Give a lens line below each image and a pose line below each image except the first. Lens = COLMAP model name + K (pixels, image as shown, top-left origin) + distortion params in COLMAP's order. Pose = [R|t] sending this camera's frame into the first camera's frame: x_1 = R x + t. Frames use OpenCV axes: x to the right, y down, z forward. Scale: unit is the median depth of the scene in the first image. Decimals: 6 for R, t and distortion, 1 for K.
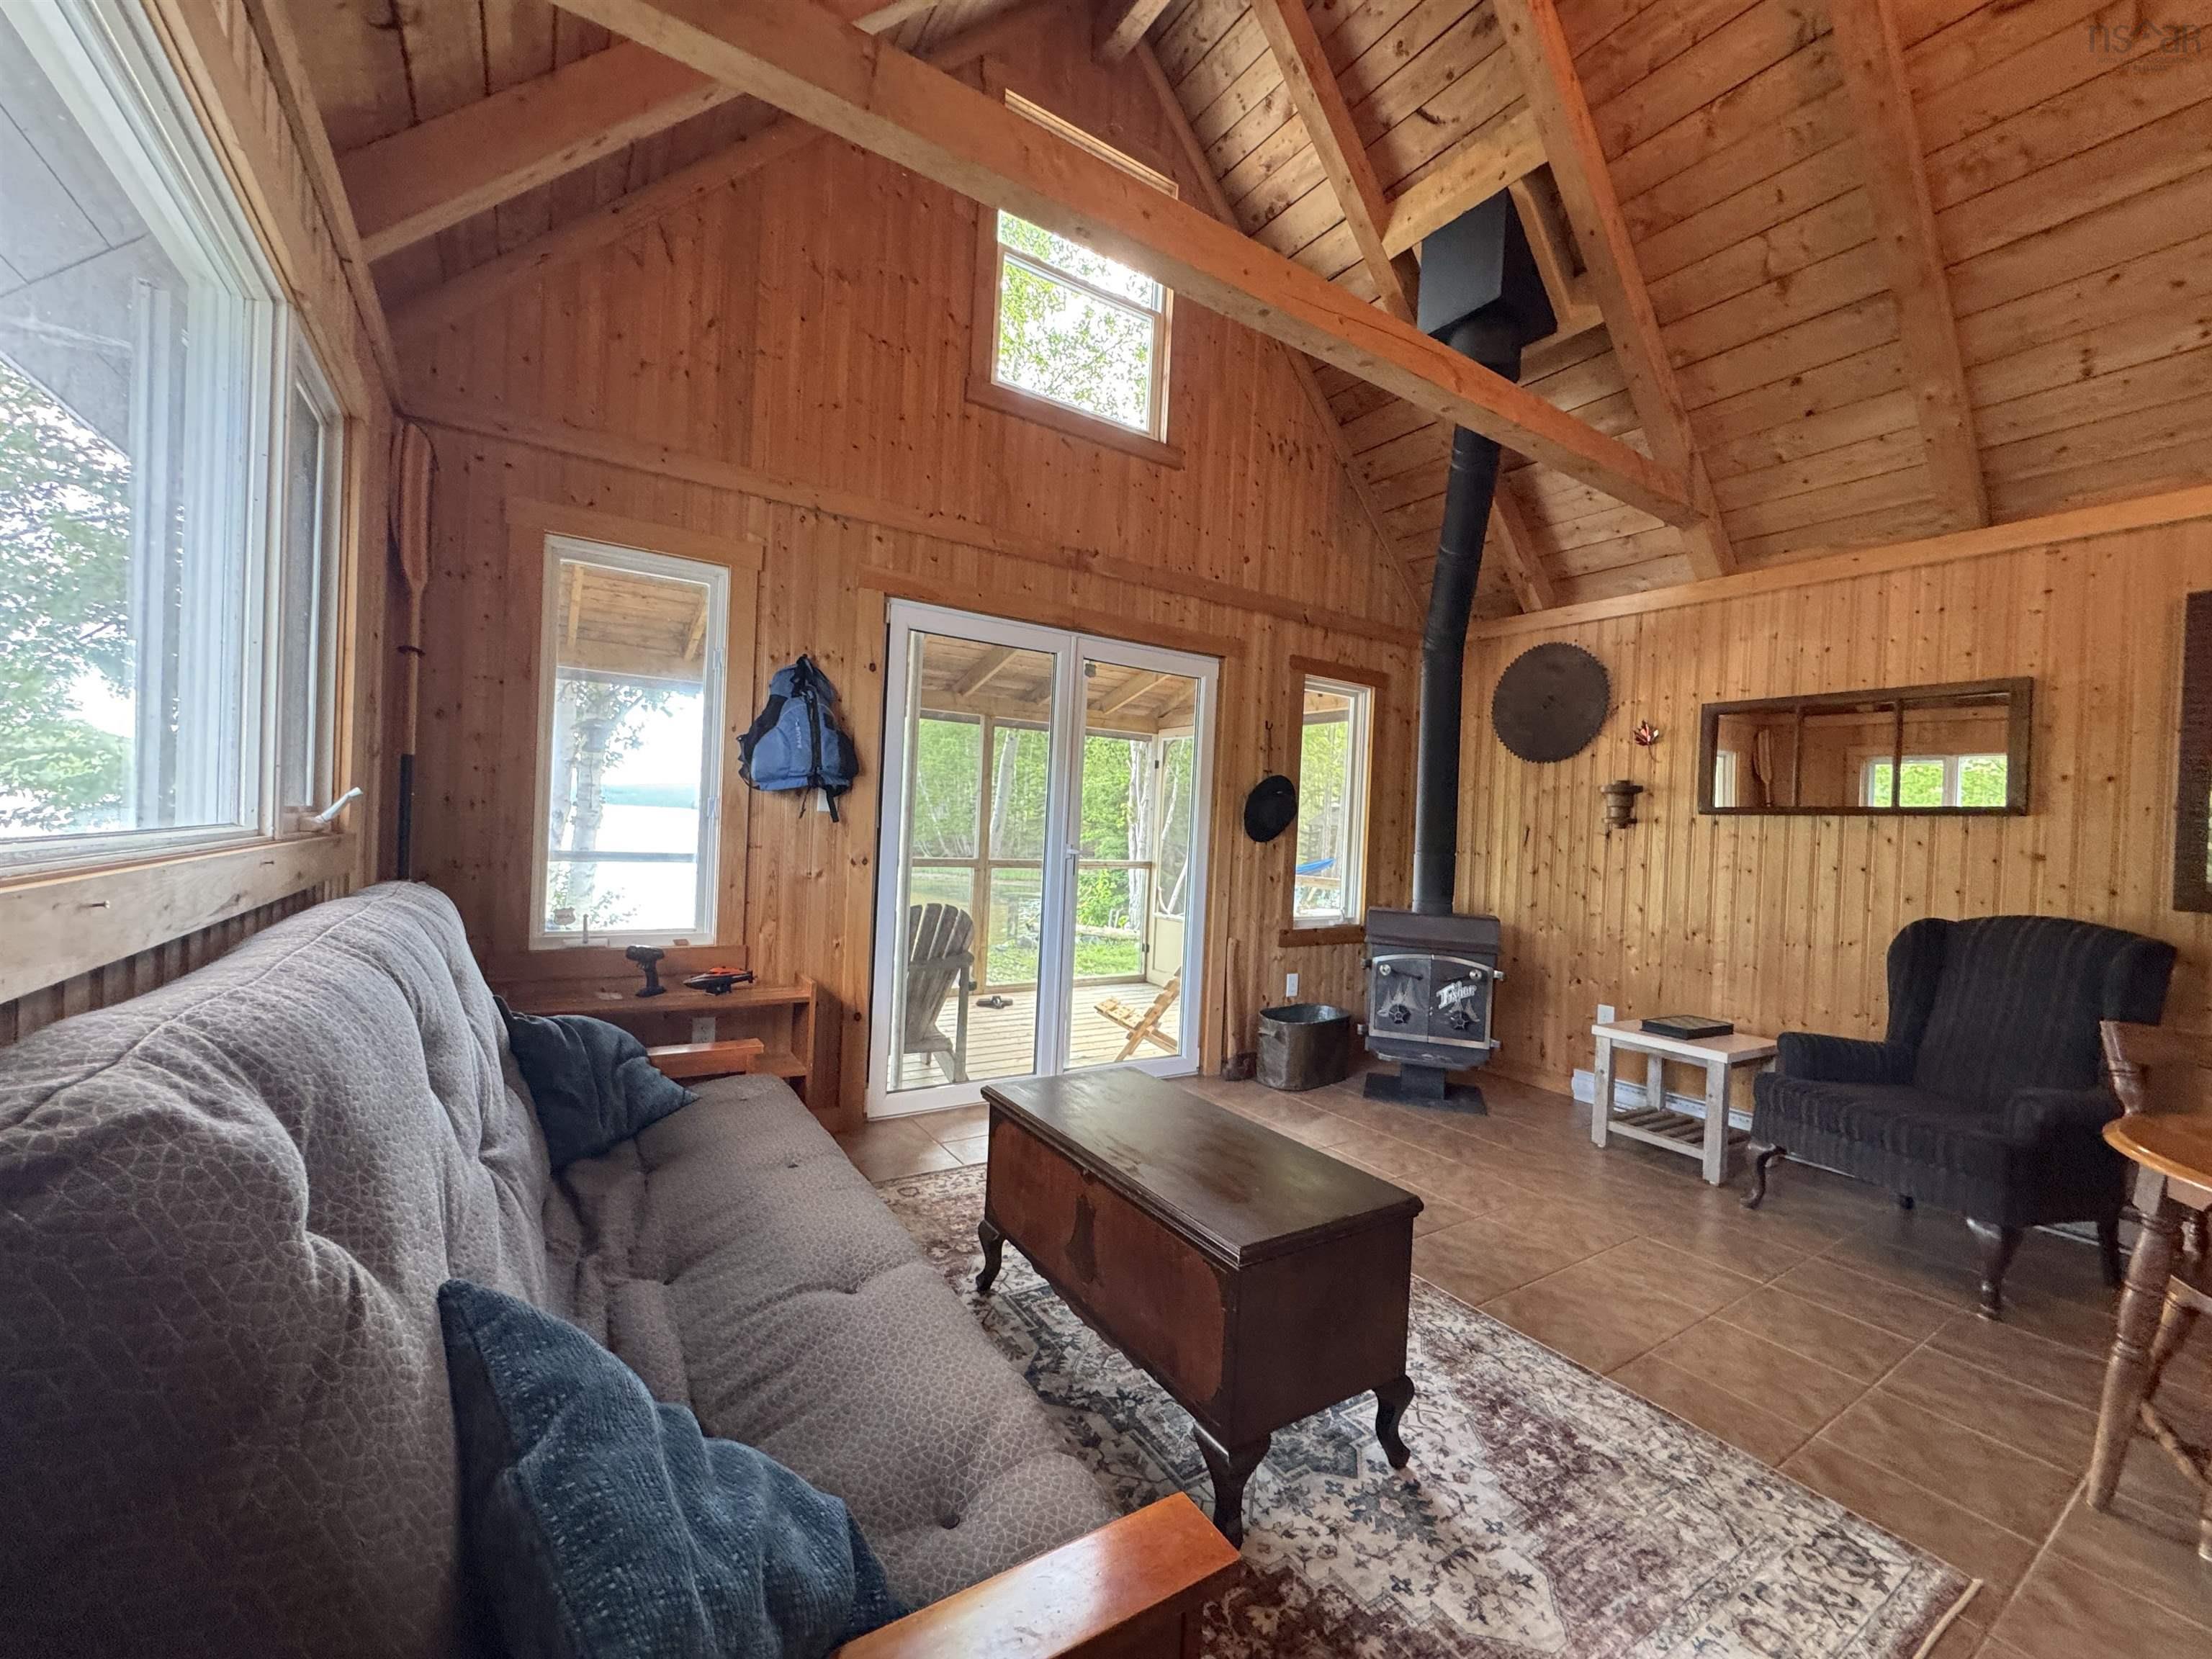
lens RADIAL K [[882.6, 0, 1105.0], [0, 882.6, 827.5], [0, 0, 1]] dist [-0.001682, 0.000161]
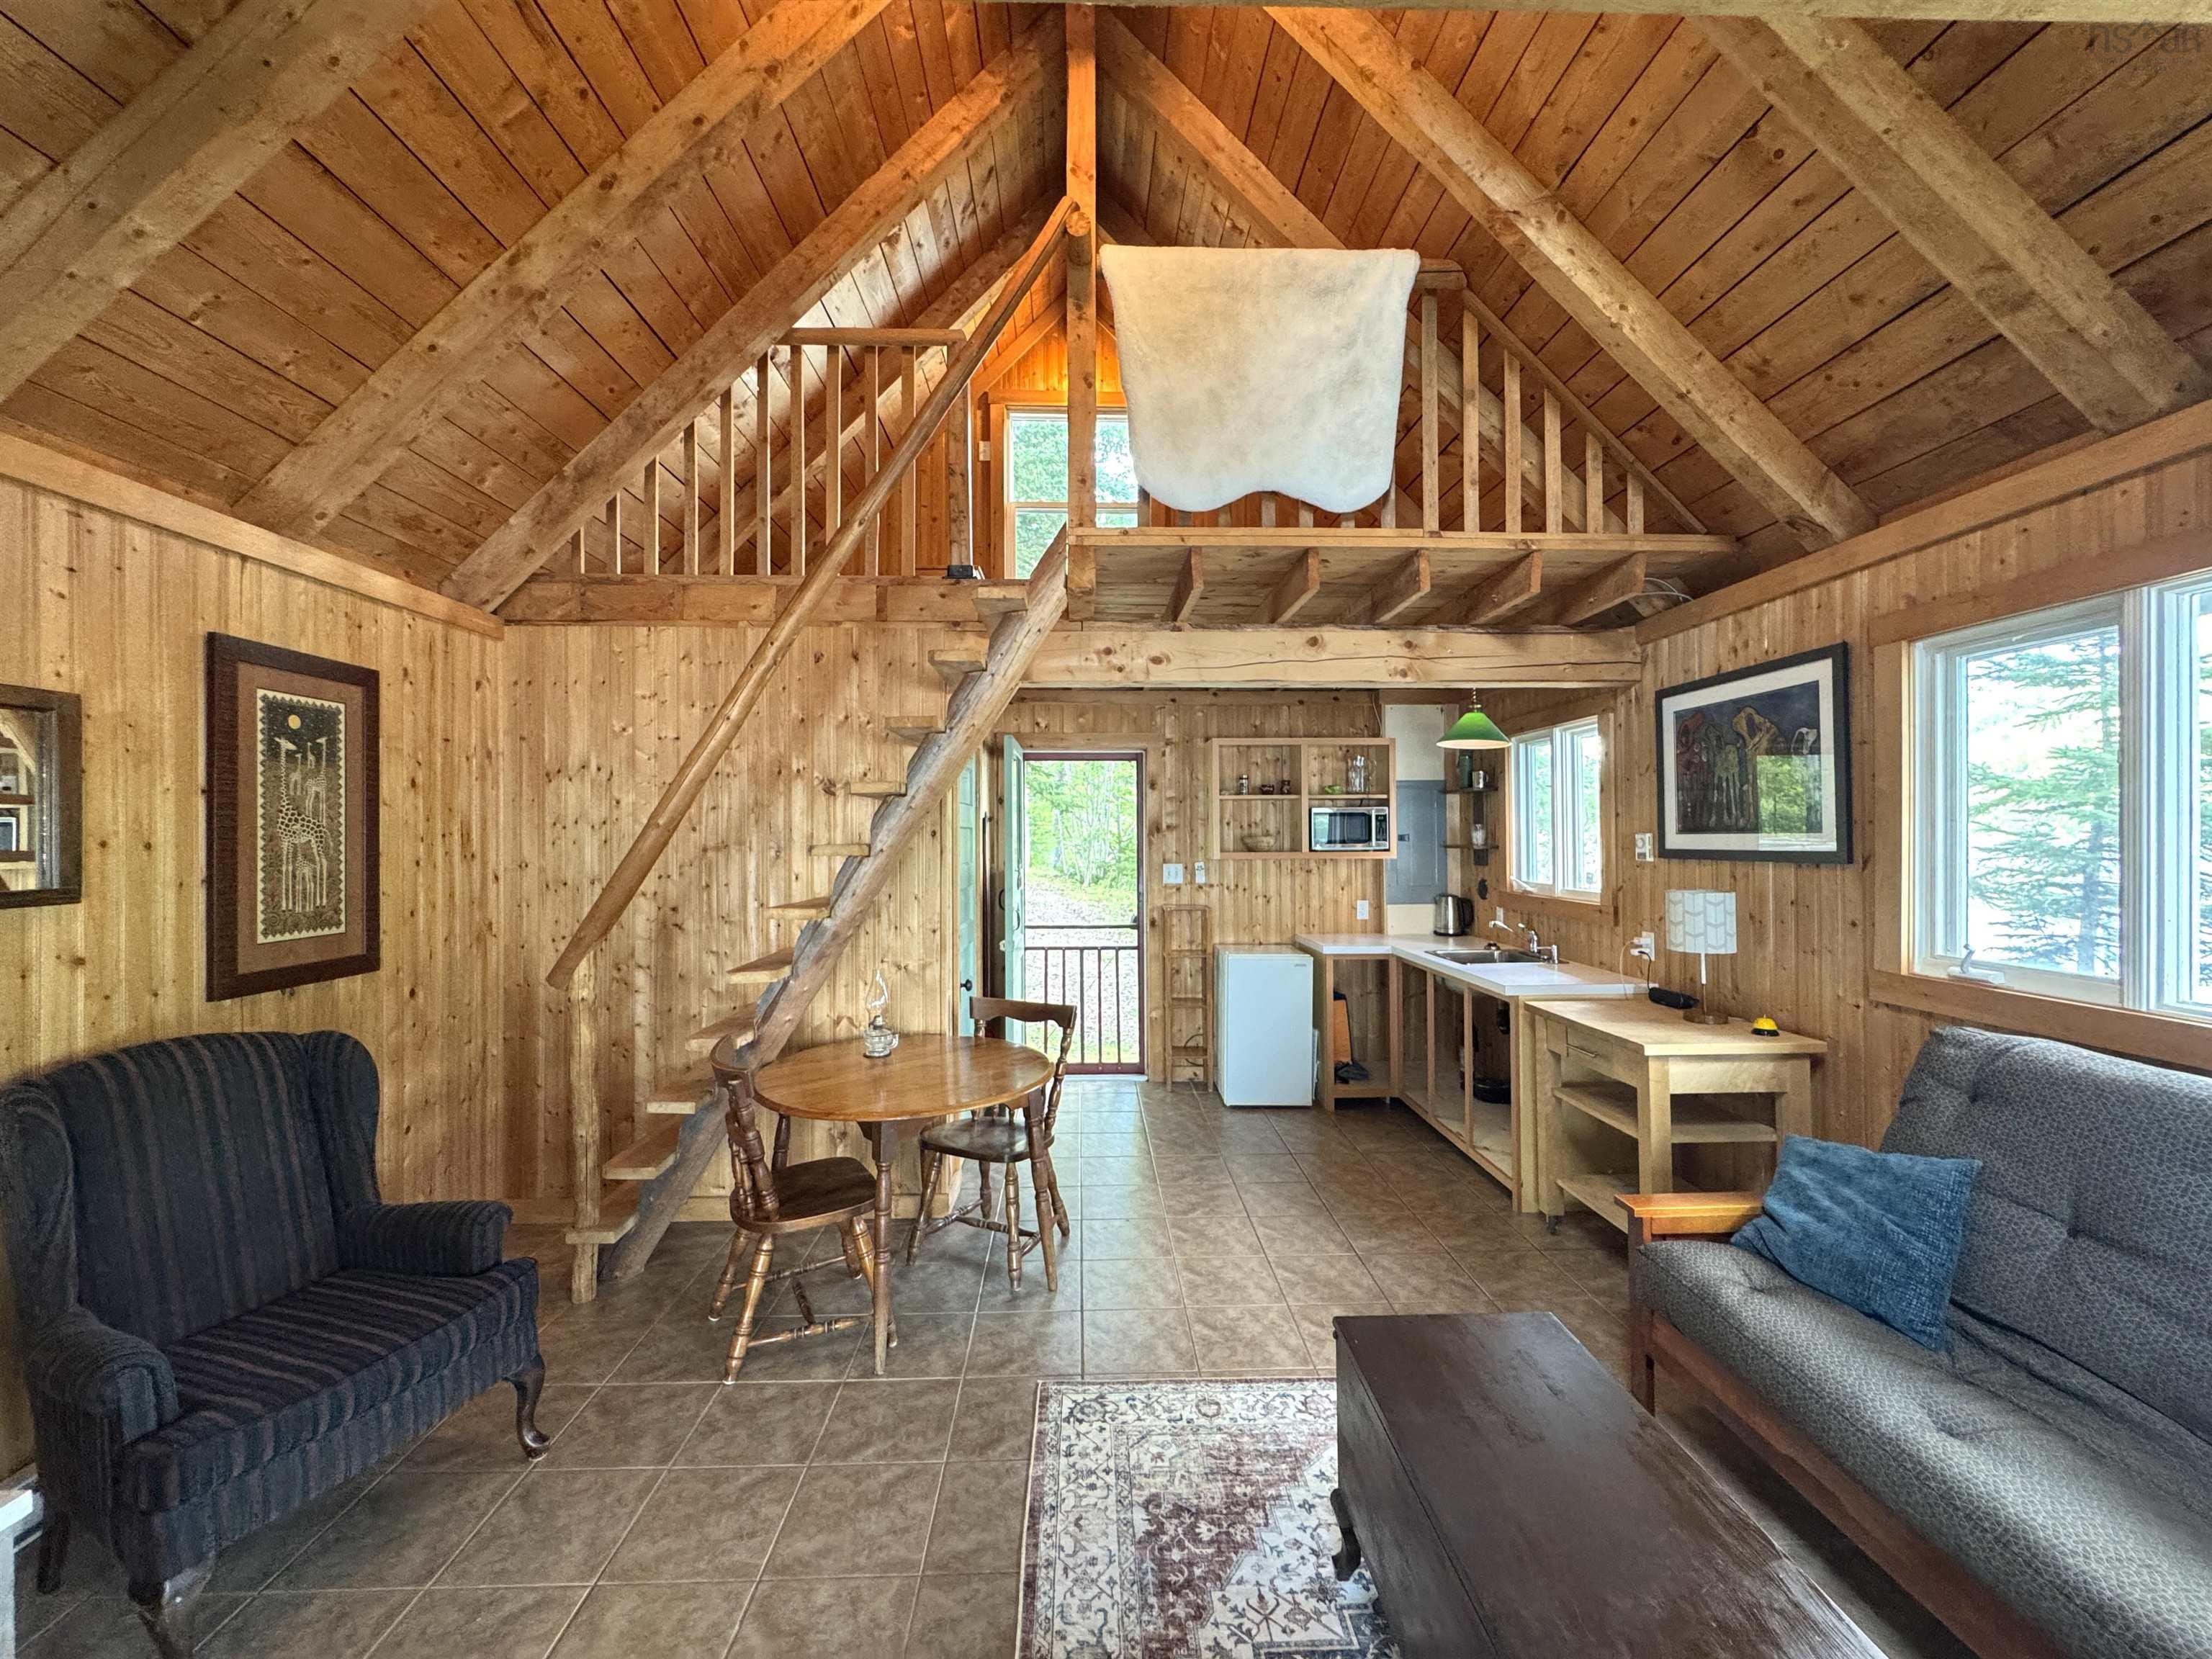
lens RADIAL K [[882.6, 0, 1105.0], [0, 882.6, 827.5], [0, 0, 1]] dist [-0.001682, 0.000161]
pose [[-0.852695, -0.034041, 0.521299, 0.023569], [-0.030852, 0.999414, 0.014796, -0.080191], [-0.521498, -0.003466, -0.853246, 0.901124]]
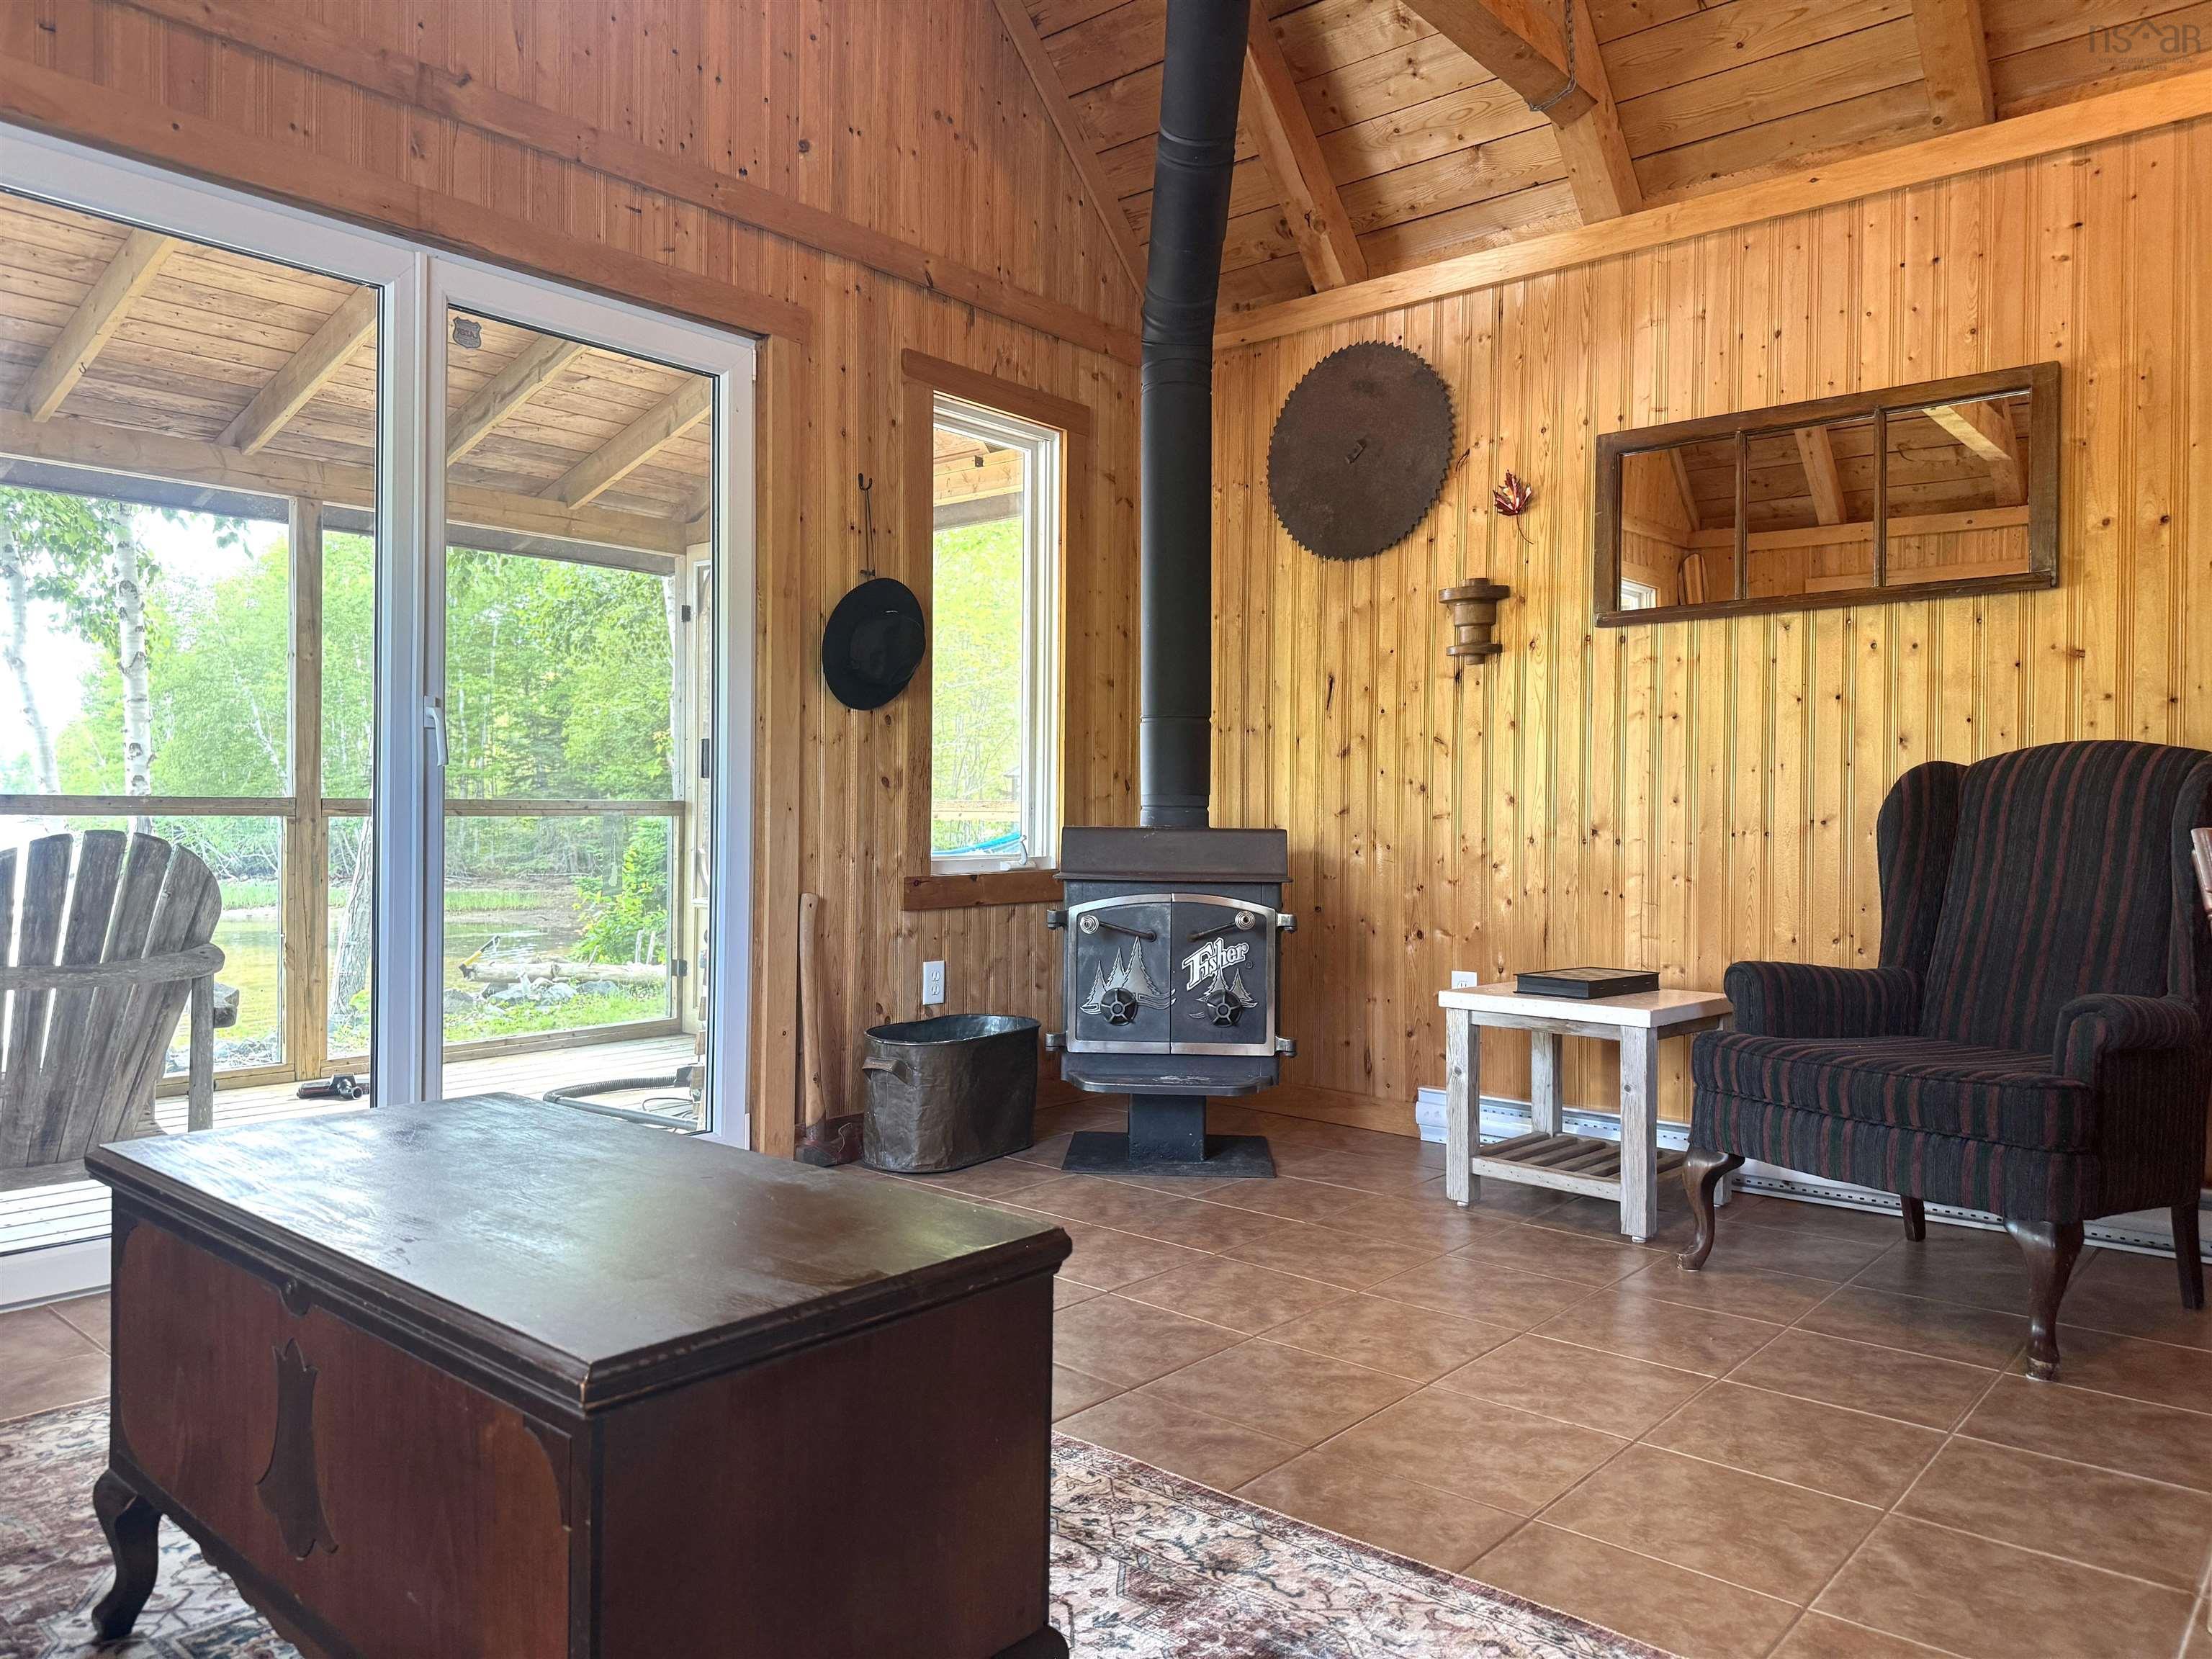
lens RADIAL K [[1539.7, 0, 1106.0], [0, 1539.7, 829.5], [0, 0, 1]] dist [0.090884, -0.118944]
pose [[0.960221, -0.040052, 0.276355, 0.071620], [0.035968, 0.999156, 0.019834, 0.086348], [-0.276916, -0.009105, 0.960851, 0.098470]]
